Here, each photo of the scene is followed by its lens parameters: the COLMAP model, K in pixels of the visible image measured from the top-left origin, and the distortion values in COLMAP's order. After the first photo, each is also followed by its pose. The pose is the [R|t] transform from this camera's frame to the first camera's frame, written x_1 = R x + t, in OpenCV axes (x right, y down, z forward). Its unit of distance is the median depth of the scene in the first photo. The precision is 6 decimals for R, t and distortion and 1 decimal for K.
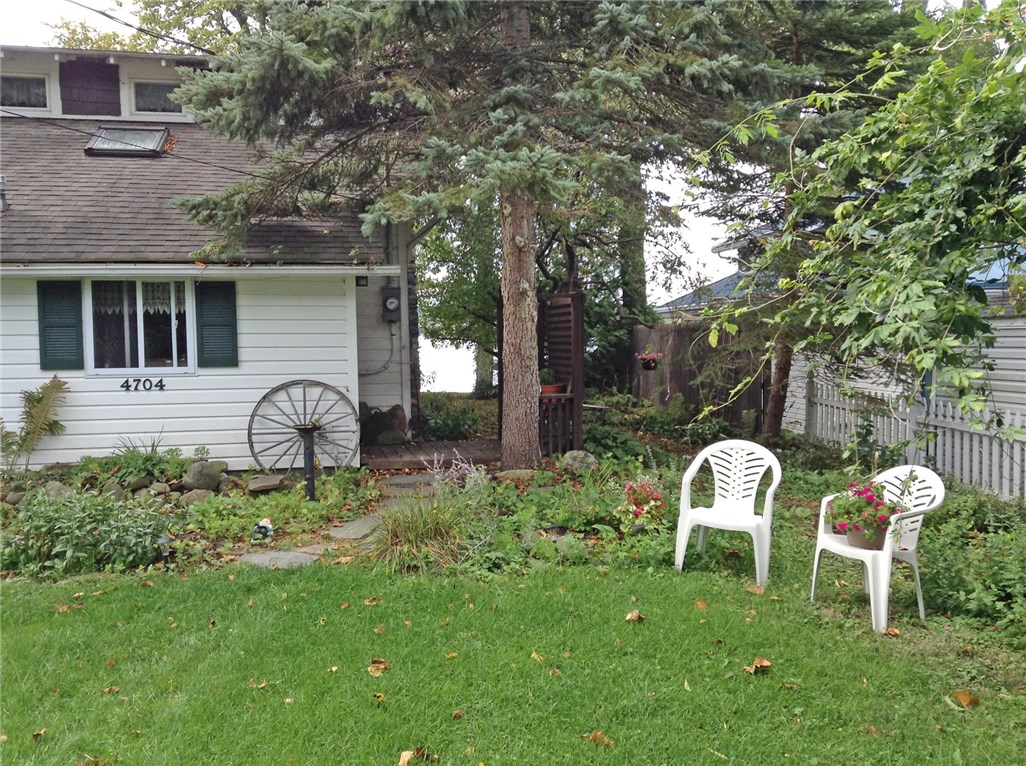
lens RADIAL K [[972.6, 0, 513.9], [0, 972.6, 382.4], [0, 0, 1]] dist [-0.018172, 0.000000]
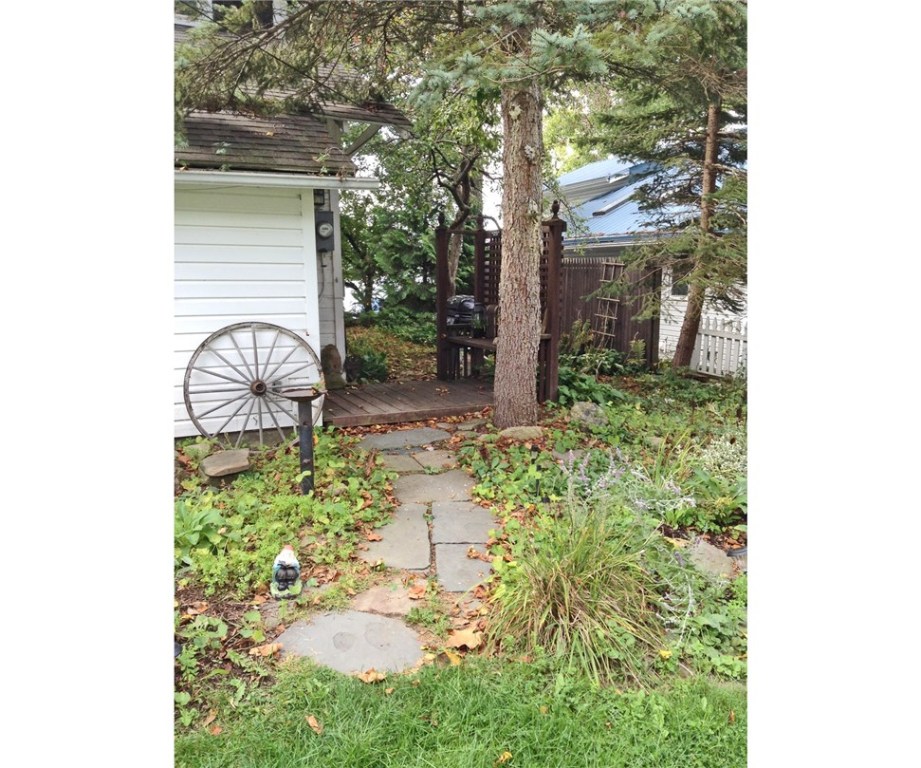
lens RADIAL K [[731.8, 0, 460.0], [0, 731.8, 387.4], [0, 0, 1]] dist [0.015694, -0.001223]
pose [[0.977353, -0.024842, 0.210151, -0.178038], [0.001097, 0.993667, 0.112361, -0.016635], [-0.211611, -0.109586, 0.971191, 0.373293]]
